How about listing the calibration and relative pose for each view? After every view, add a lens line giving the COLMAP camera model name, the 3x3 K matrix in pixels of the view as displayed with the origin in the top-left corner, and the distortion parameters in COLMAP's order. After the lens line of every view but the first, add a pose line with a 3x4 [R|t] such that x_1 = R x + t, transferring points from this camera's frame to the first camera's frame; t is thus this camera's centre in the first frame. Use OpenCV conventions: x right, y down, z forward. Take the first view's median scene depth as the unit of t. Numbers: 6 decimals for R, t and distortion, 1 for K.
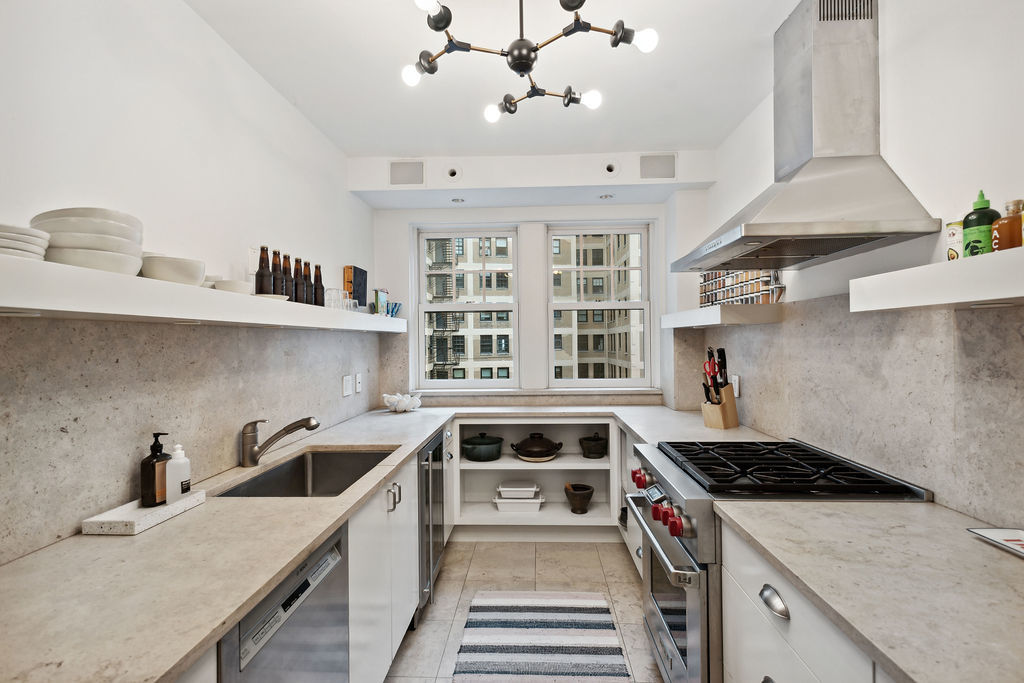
lens RADIAL K [[488.7, 0, 513.0], [0, 488.7, 338.4], [0, 0, 1]] dist [0.012854, -0.000101]
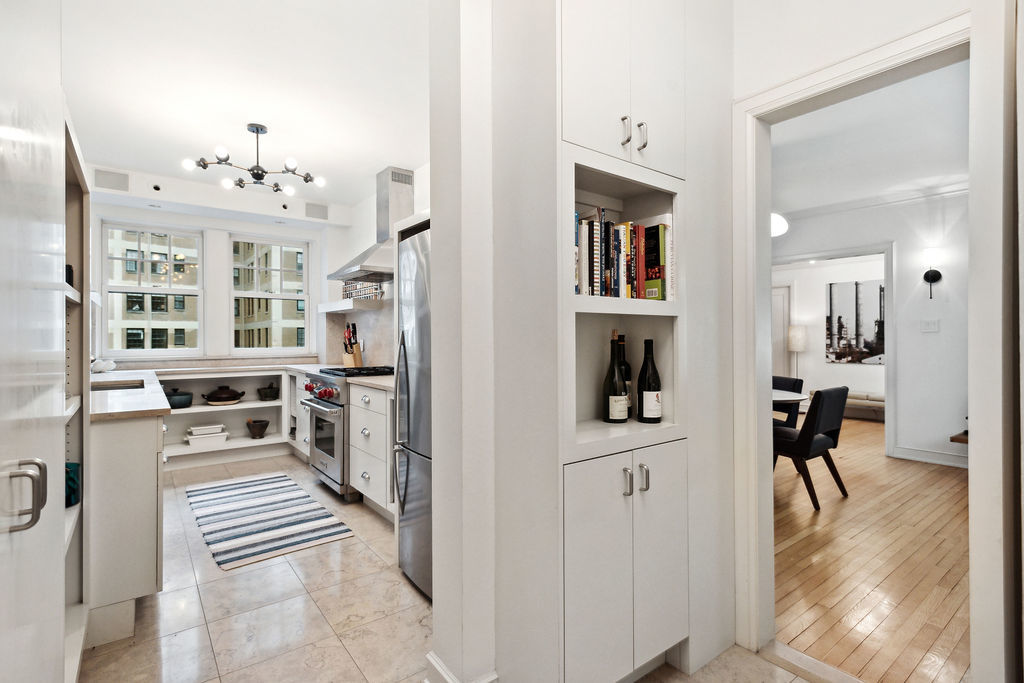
lens RADIAL K [[488.7, 0, 513.0], [0, 488.7, 338.4], [0, 0, 1]] dist [0.012854, -0.000101]
pose [[0.766009, 0.006116, 0.642801, -0.272271], [-0.008270, 0.999966, 0.000341, 0.067436], [-0.642777, -0.005577, 0.766033, -0.727410]]
